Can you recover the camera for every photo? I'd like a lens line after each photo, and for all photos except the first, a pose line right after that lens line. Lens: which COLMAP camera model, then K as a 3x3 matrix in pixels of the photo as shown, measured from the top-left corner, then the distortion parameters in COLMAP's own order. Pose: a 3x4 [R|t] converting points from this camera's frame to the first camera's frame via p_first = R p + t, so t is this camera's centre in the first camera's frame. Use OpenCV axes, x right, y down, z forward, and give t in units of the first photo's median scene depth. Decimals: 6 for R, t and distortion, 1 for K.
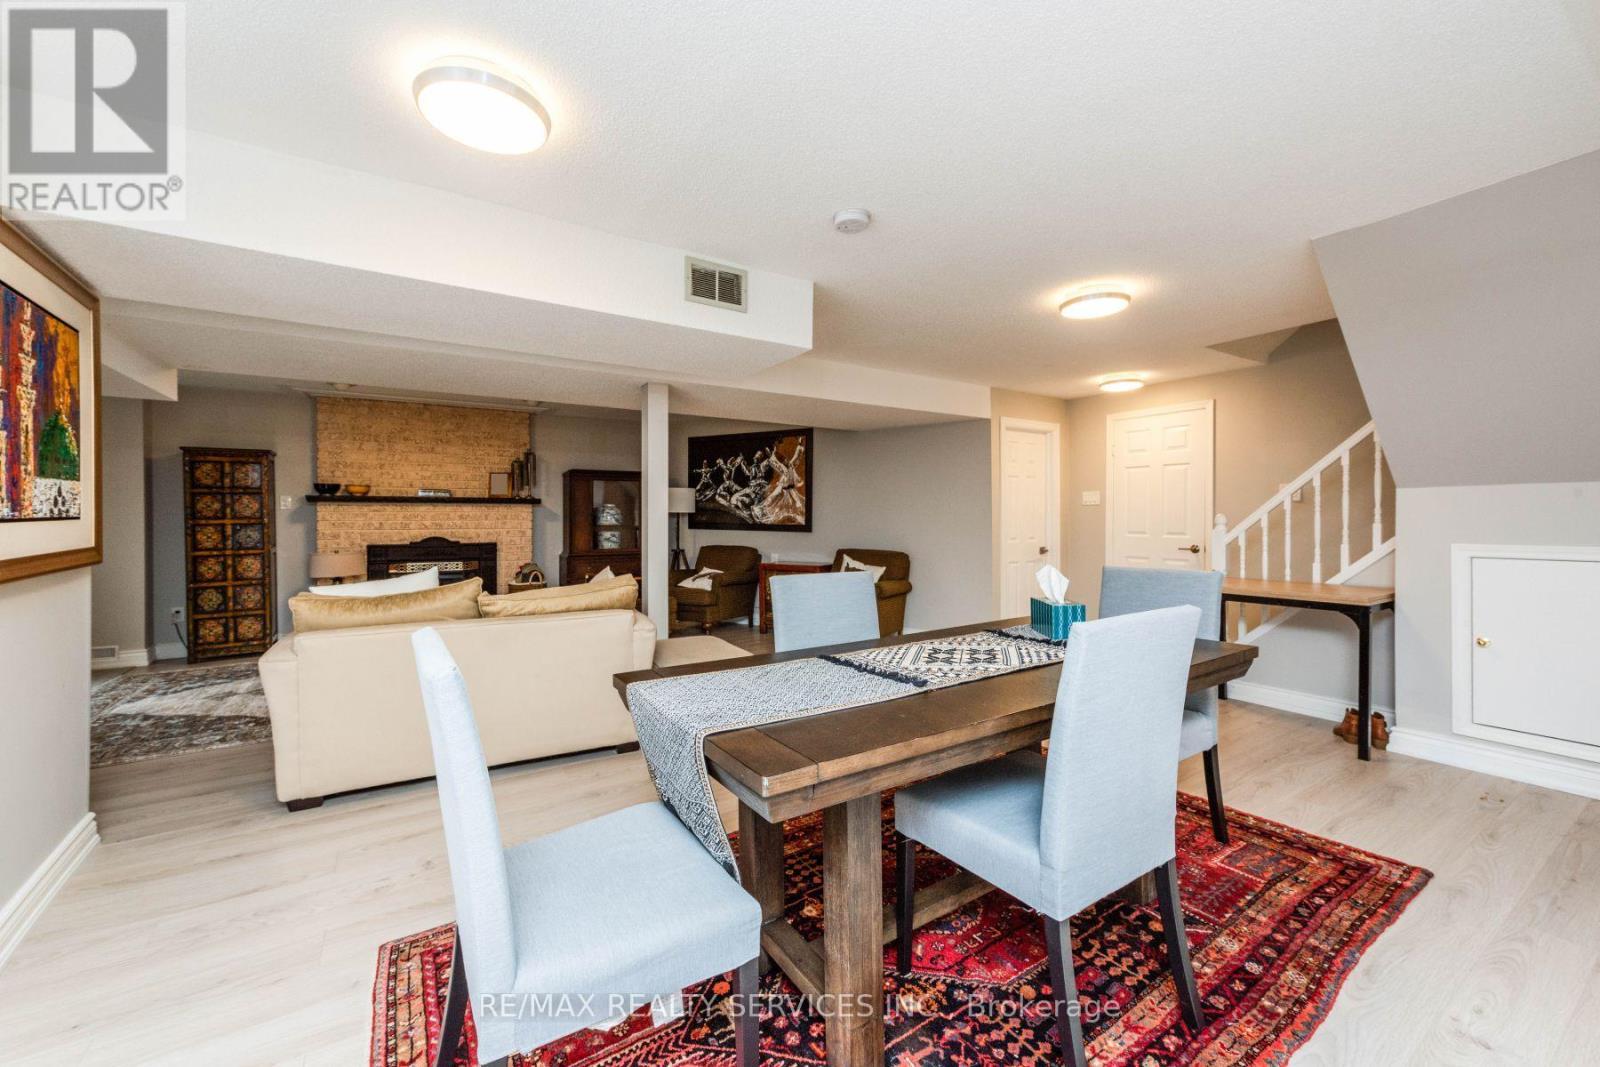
lens RADIAL K [[655.0, 0, 797.9], [0, 655.0, 523.0], [0, 0, 1]] dist [0.016225, -0.000241]
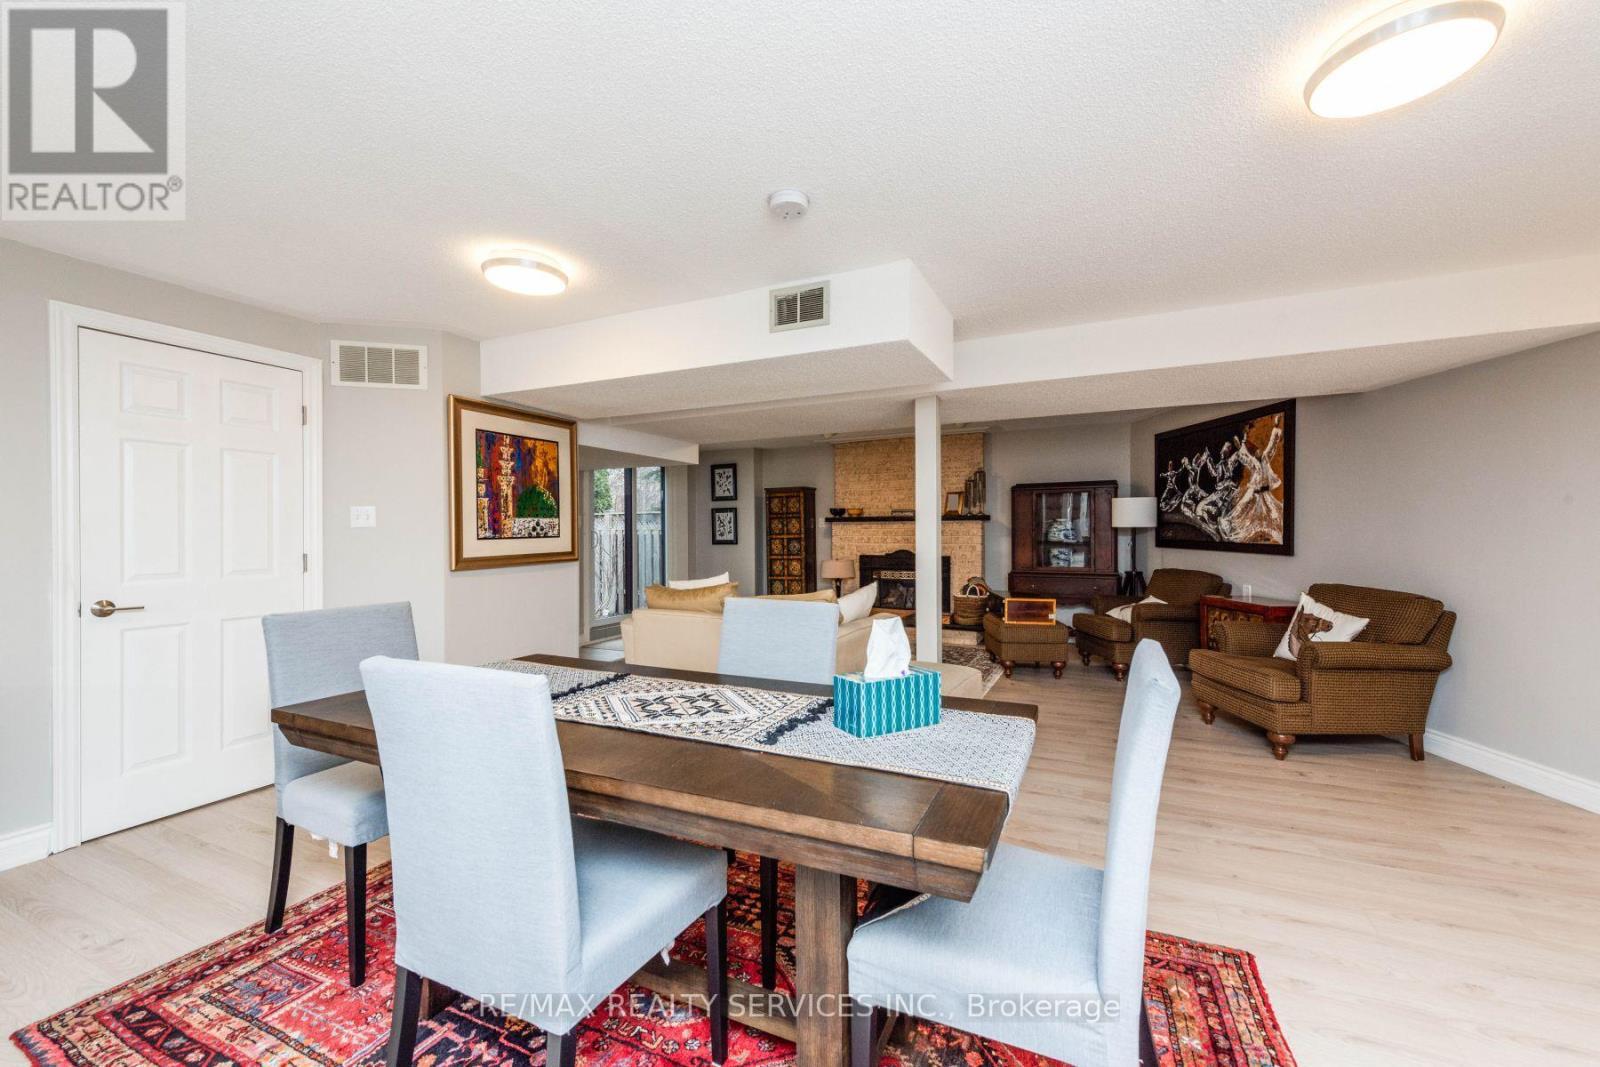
lens RADIAL K [[655.0, 0, 797.9], [0, 655.0, 532.4], [0, 0, 1]] dist [0.016225, -0.000241]
pose [[0.507554, -0.000424, -0.861620, 0.341736], [-0.003460, 0.999991, -0.002530, -0.006202], [0.861613, 0.004265, 0.507548, 0.224293]]
